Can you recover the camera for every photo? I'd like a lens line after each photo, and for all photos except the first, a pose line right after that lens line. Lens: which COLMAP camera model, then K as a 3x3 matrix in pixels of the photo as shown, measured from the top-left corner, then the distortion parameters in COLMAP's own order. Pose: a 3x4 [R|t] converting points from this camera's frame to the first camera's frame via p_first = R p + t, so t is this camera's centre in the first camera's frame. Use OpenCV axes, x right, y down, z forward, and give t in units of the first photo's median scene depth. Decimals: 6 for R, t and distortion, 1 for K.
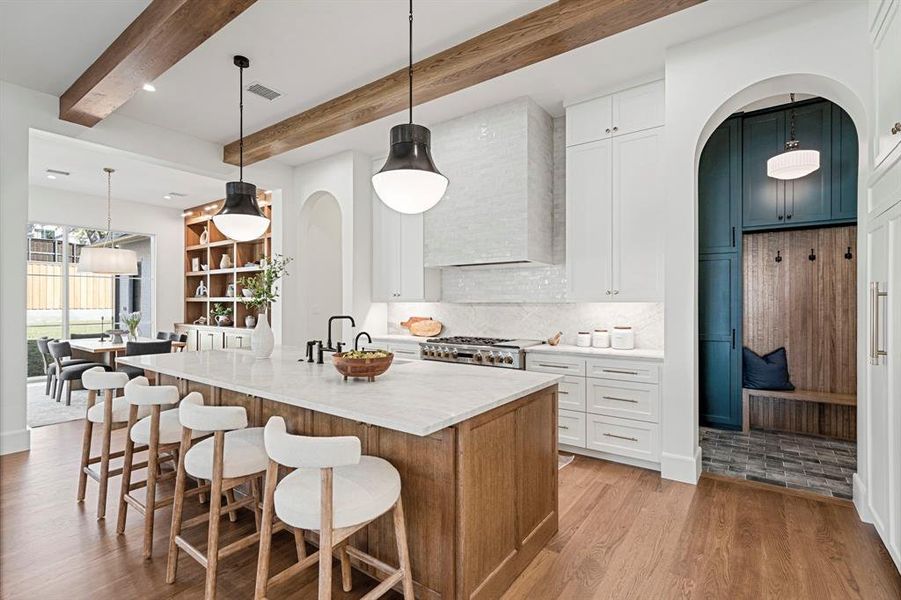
lens RADIAL K [[422.9, 0, 450.5], [0, 422.9, 300.0], [0, 0, 1]] dist [0.002347, 0.000203]
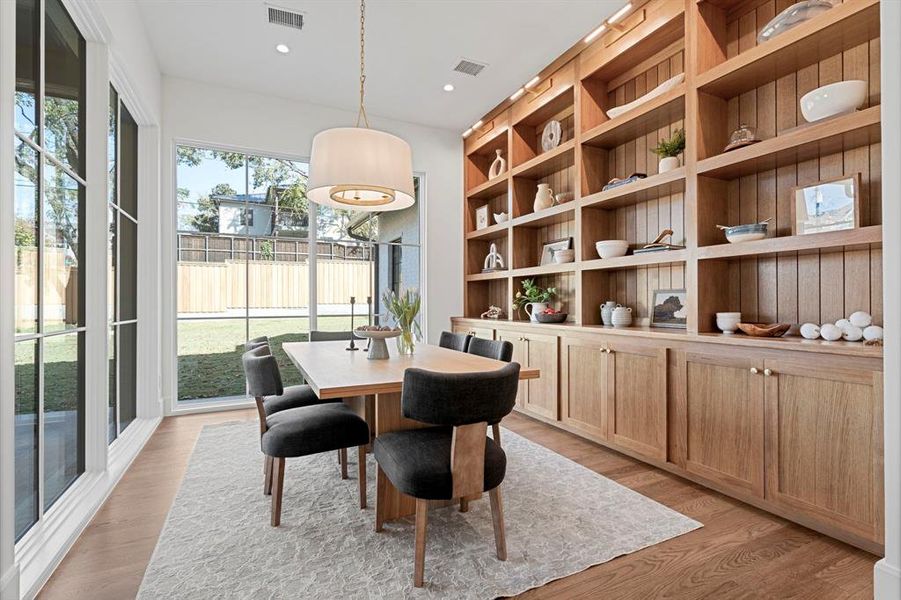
lens RADIAL K [[422.9, 0, 450.5], [0, 422.9, 300.0], [0, 0, 1]] dist [0.002347, 0.000203]
pose [[0.881267, -0.006249, -0.472577, -0.511440], [0.006592, 0.999978, -0.000930, 0.043752], [0.472572, -0.002295, 0.881289, 0.647306]]
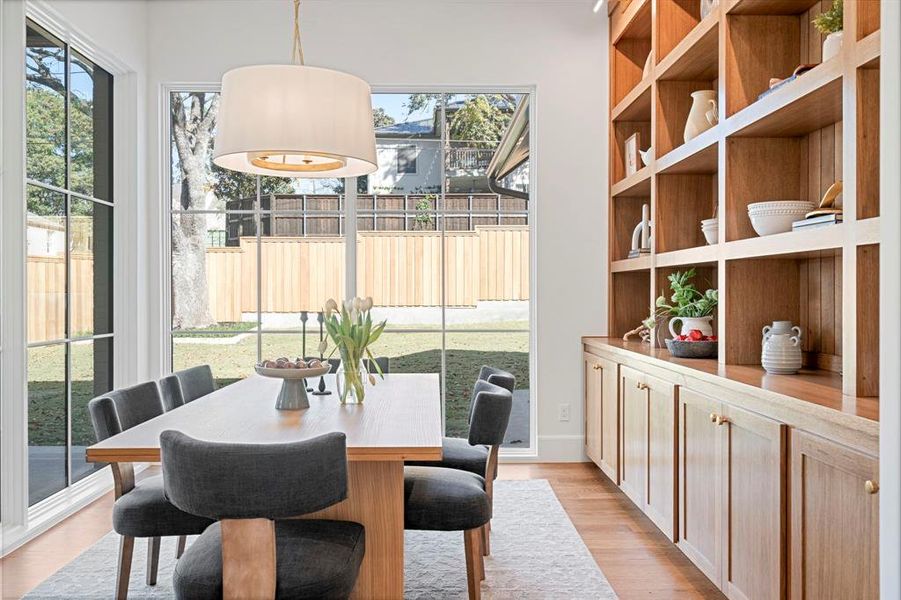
lens RADIAL K [[761.3, 0, 450.5], [0, 761.3, 300.0], [0, 0, 1]] dist [0.000858, 0.000583]
pose [[0.607312, 0.004606, -0.794450, -0.319528], [0.005857, 0.999930, 0.010275, 0.025934], [0.794442, -0.010893, 0.607243, 0.759207]]
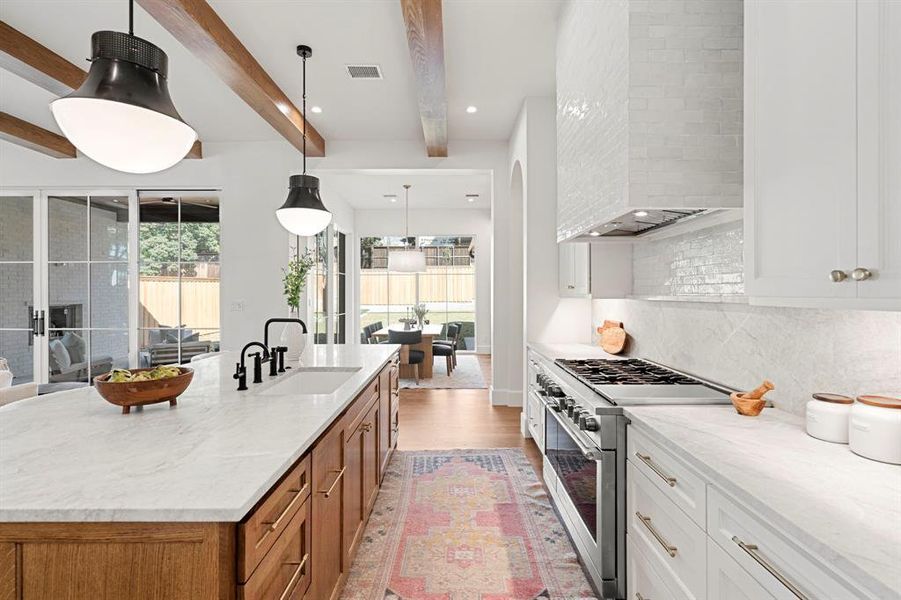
lens RADIAL K [[435.2, 0, 450.5], [0, 435.2, 300.0], [0, 0, 1]] dist [0.016953, 0.000400]
pose [[0.581180, 0.011289, -0.813697, 0.281731], [0.006941, 0.999799, 0.018829, -0.005286], [0.813746, -0.016591, 0.580984, 0.373040]]
